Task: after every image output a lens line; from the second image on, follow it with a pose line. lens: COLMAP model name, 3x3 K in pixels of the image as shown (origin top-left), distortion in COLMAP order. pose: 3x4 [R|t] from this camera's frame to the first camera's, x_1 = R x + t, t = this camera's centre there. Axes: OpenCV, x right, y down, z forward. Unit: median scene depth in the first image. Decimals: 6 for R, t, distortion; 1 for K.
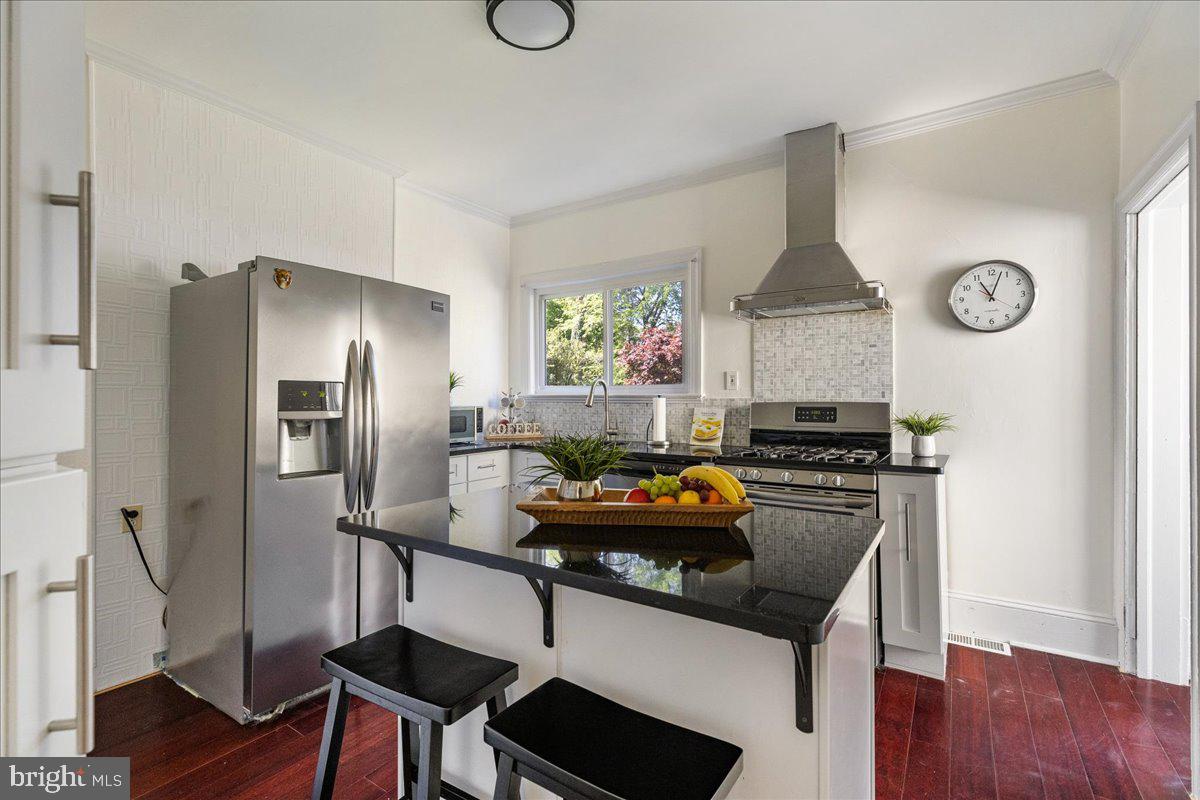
lens RADIAL K [[540.5, 0, 591.9], [0, 540.5, 394.8], [0, 0, 1]] dist [0.001669, 0.000347]
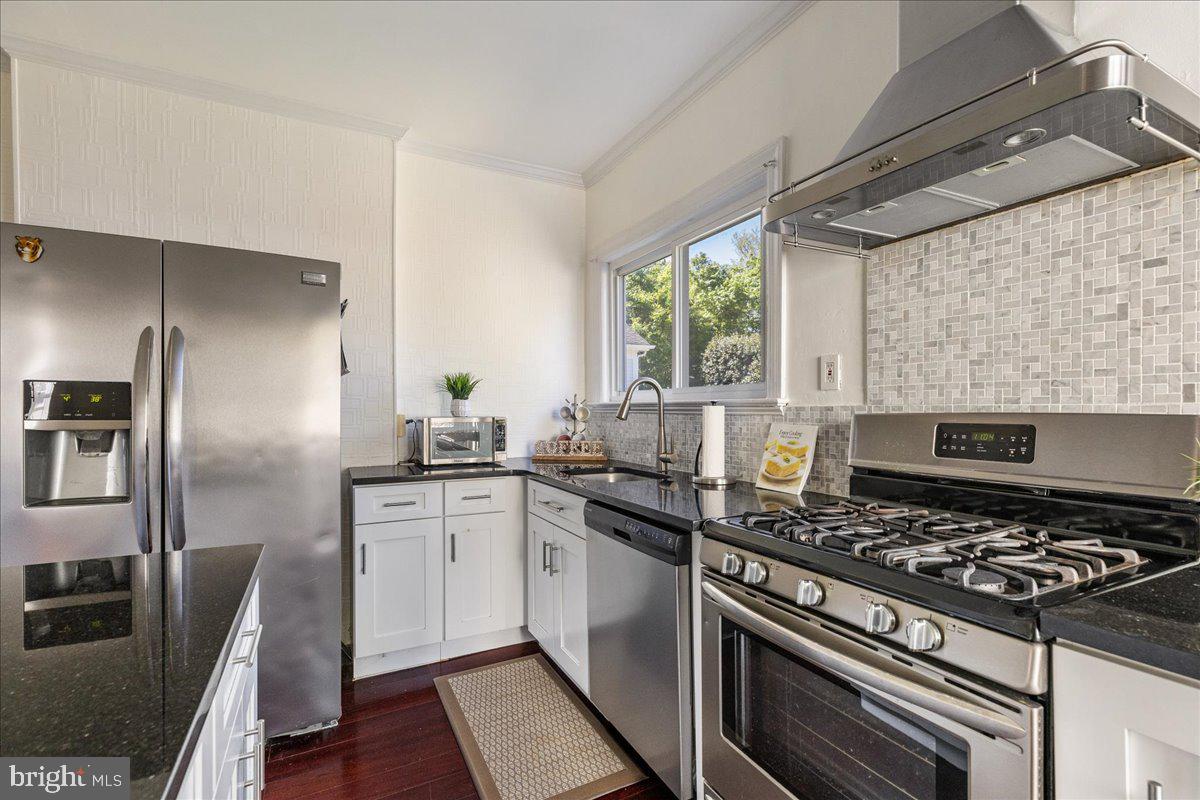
lens RADIAL K [[540.5, 0, 597.9], [0, 540.5, 415.5], [0, 0, 1]] dist [0.001669, 0.000347]
pose [[0.879451, 0.006641, -0.475943, 0.320333], [0.000438, 0.999891, 0.014761, 0.008108], [0.475989, -0.013190, 0.879352, 0.433564]]
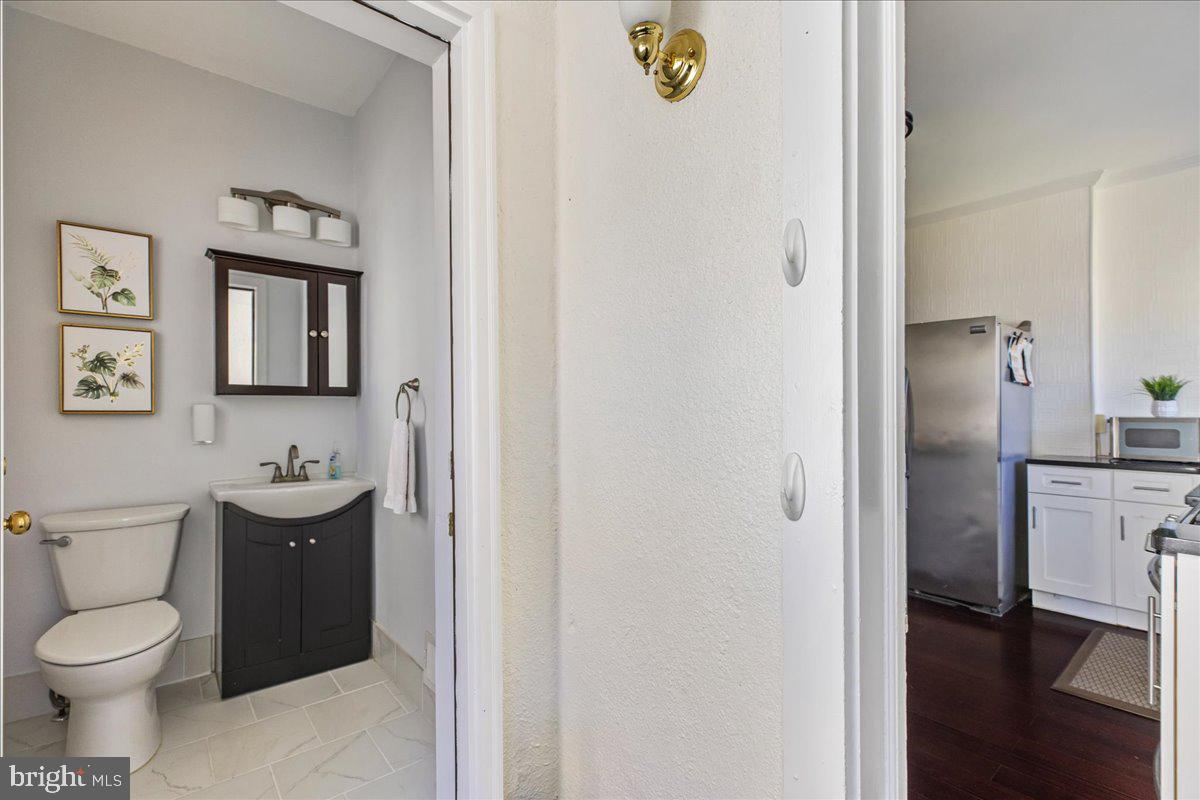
lens RADIAL K [[540.5, 0, 605.0], [0, 540.5, 399.3], [0, 0, 1]] dist [0.001669, 0.000347]
pose [[-0.284327, -0.009140, -0.958684, 0.880453], [0.004469, 0.999931, -0.010858, -0.000915], [0.958717, -0.007372, -0.284266, 0.442022]]
